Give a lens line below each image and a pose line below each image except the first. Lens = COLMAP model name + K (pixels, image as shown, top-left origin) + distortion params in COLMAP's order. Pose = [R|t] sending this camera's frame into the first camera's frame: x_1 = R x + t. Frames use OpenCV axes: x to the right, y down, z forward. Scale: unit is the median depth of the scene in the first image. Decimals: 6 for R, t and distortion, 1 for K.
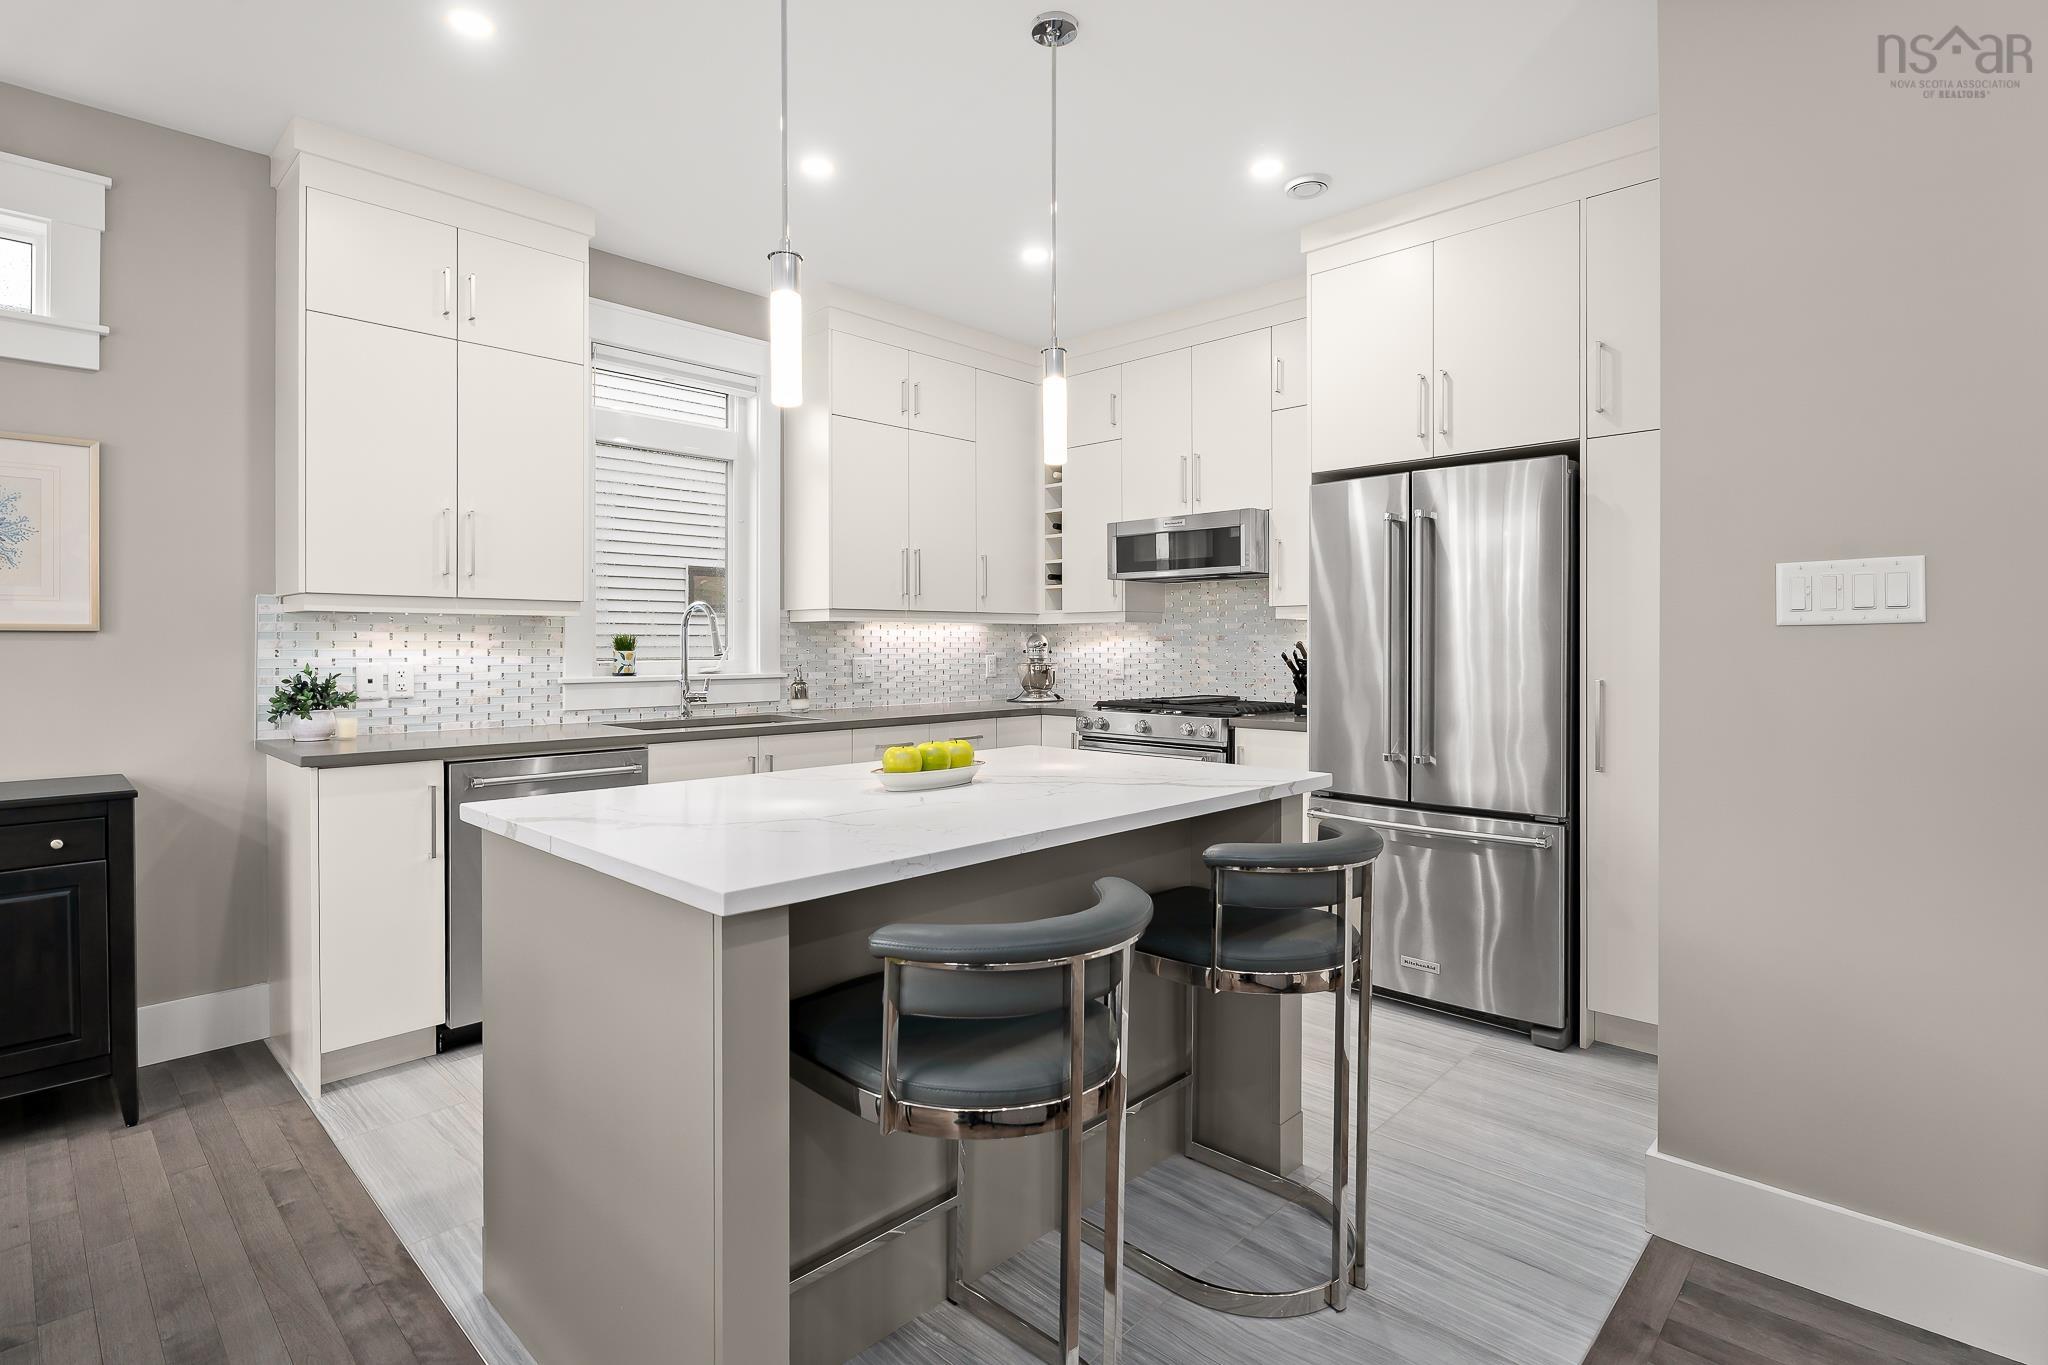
lens RADIAL K [[994.9, 0, 1019.8], [0, 994.9, 640.7], [0, 0, 1]] dist [-0.001608, -0.000868]
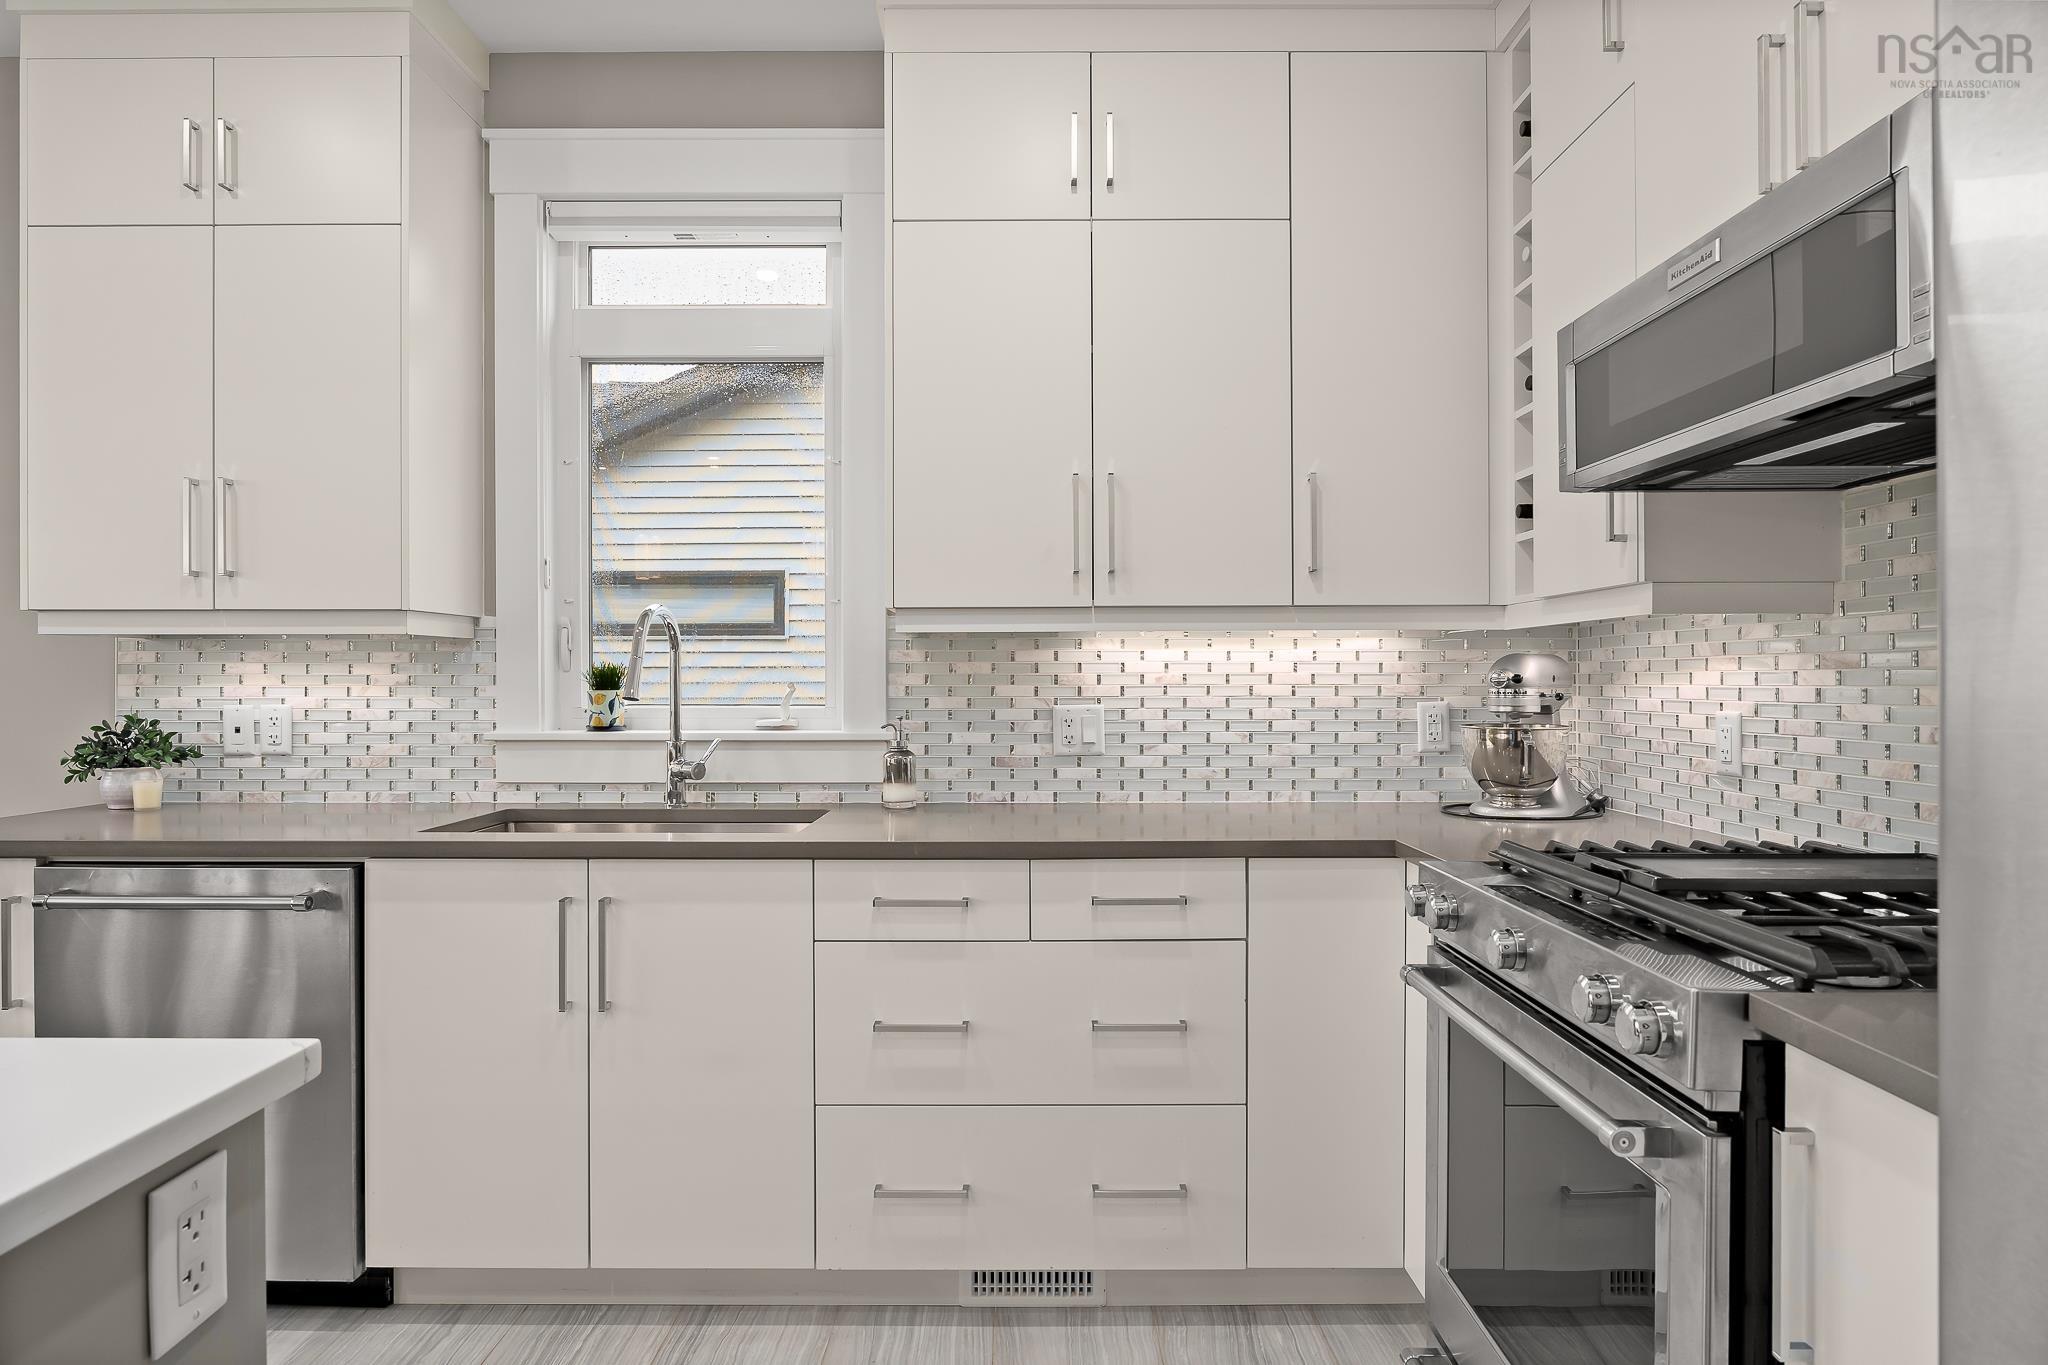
lens RADIAL K [[1147.8, 0, 1001.4], [0, 1147.8, 682.1], [0, 0, 1]] dist [-0.003204, 0.000004]
pose [[0.685107, 0.002024, -0.728439, 0.318165], [0.004129, 0.999969, 0.006662, 0.001800], [0.728430, -0.007572, 0.685078, 0.755371]]
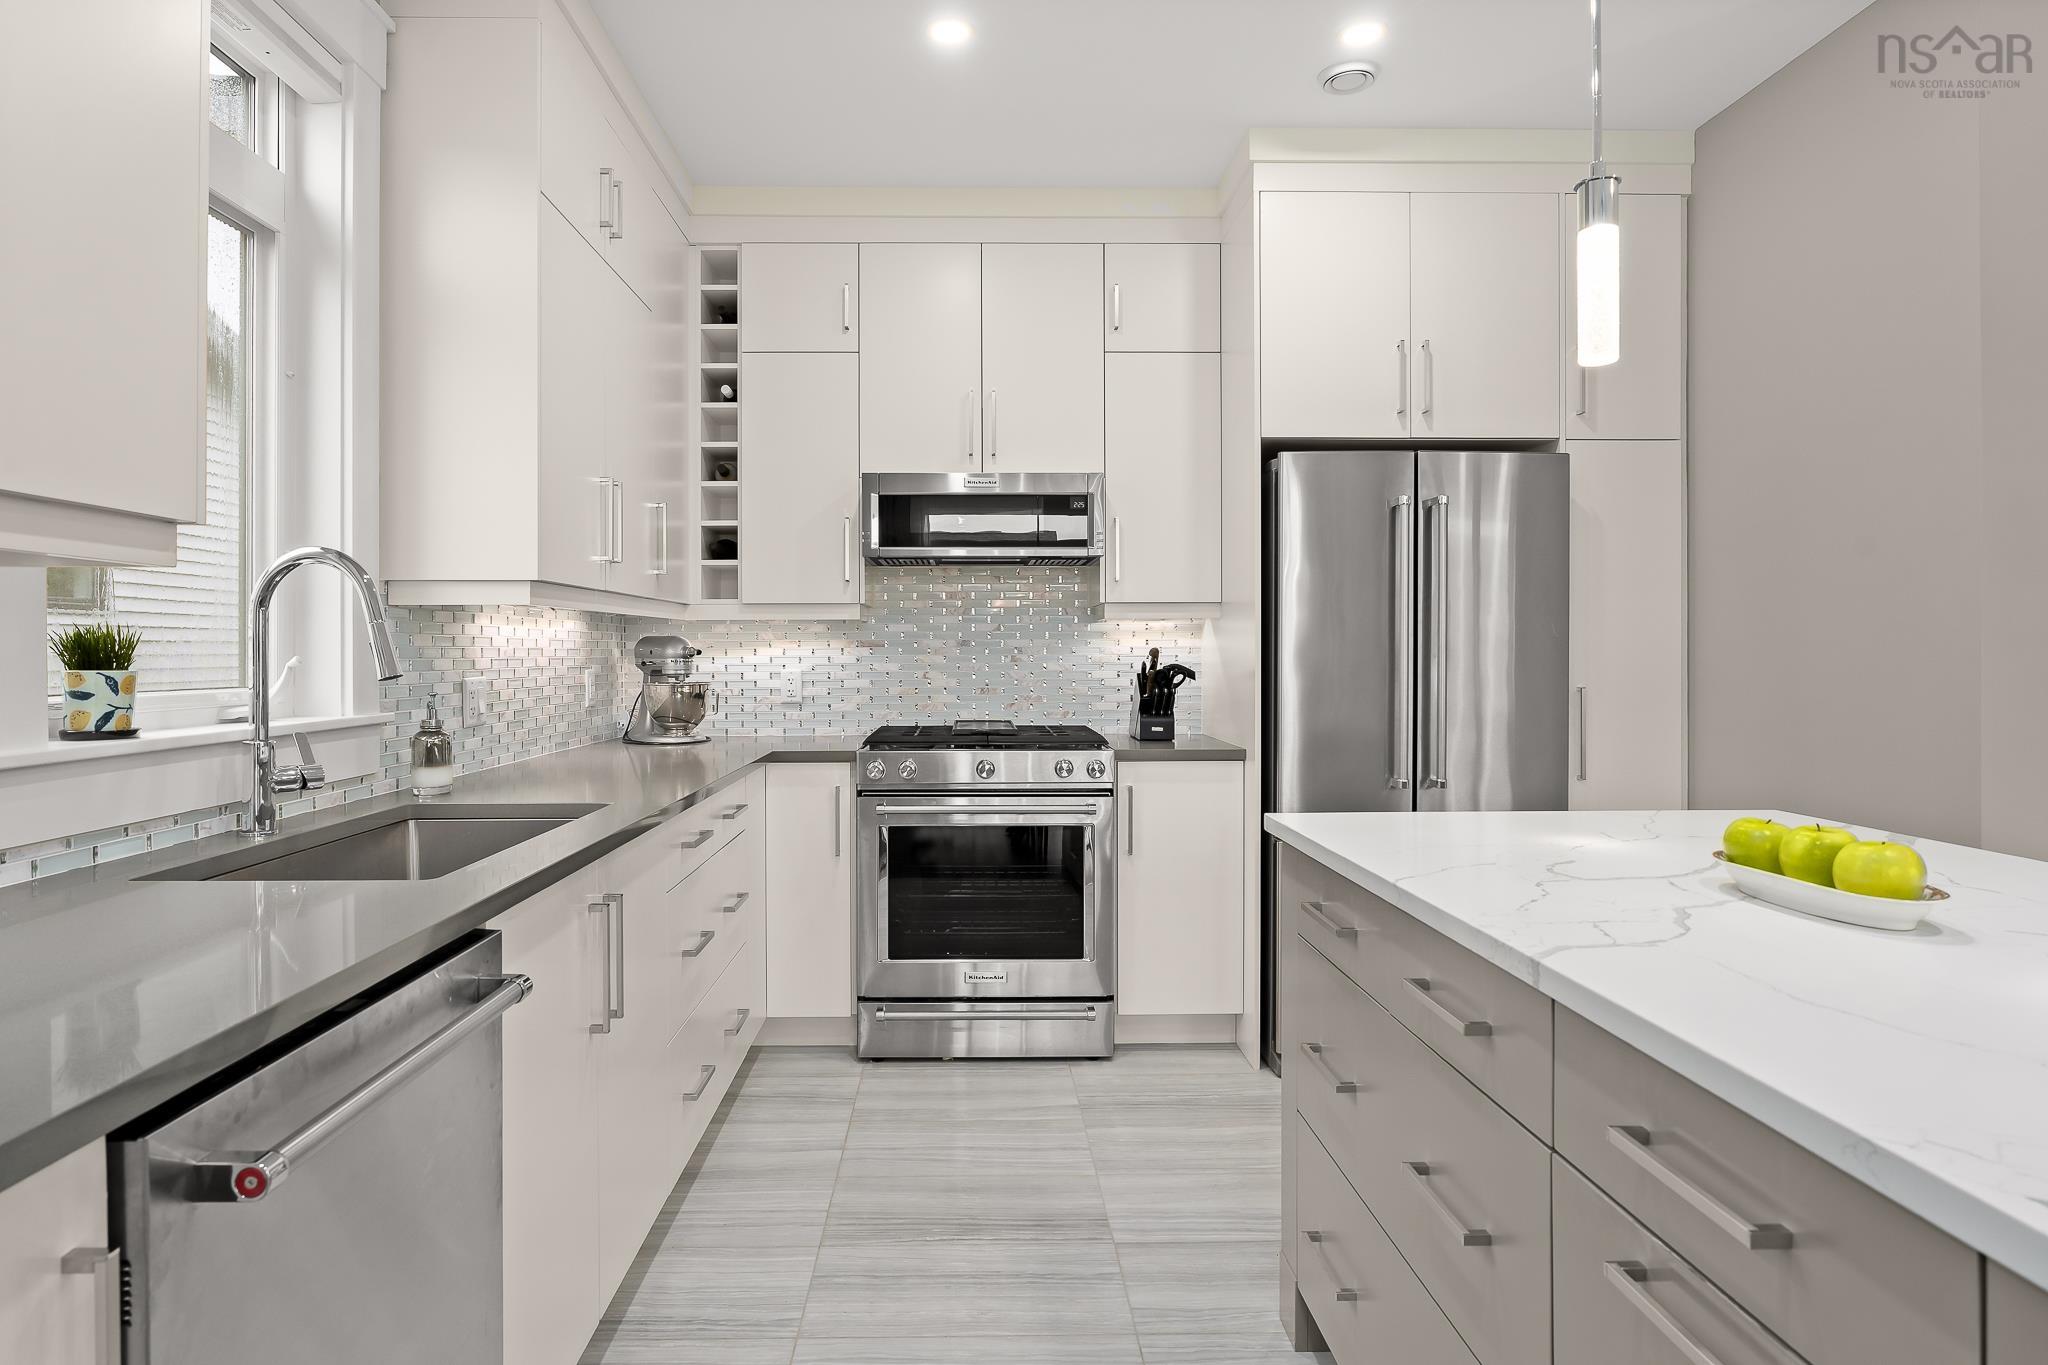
lens RADIAL K [[1126.2, 0, 977.9], [0, 1126.2, 654.7], [0, 0, 1]] dist [-0.013777, 0.000980]
pose [[0.709604, -0.003459, 0.704592, -0.511674], [-0.000754, 0.999984, 0.005668, 0.001579], [-0.704600, -0.004553, 0.709590, 0.518037]]
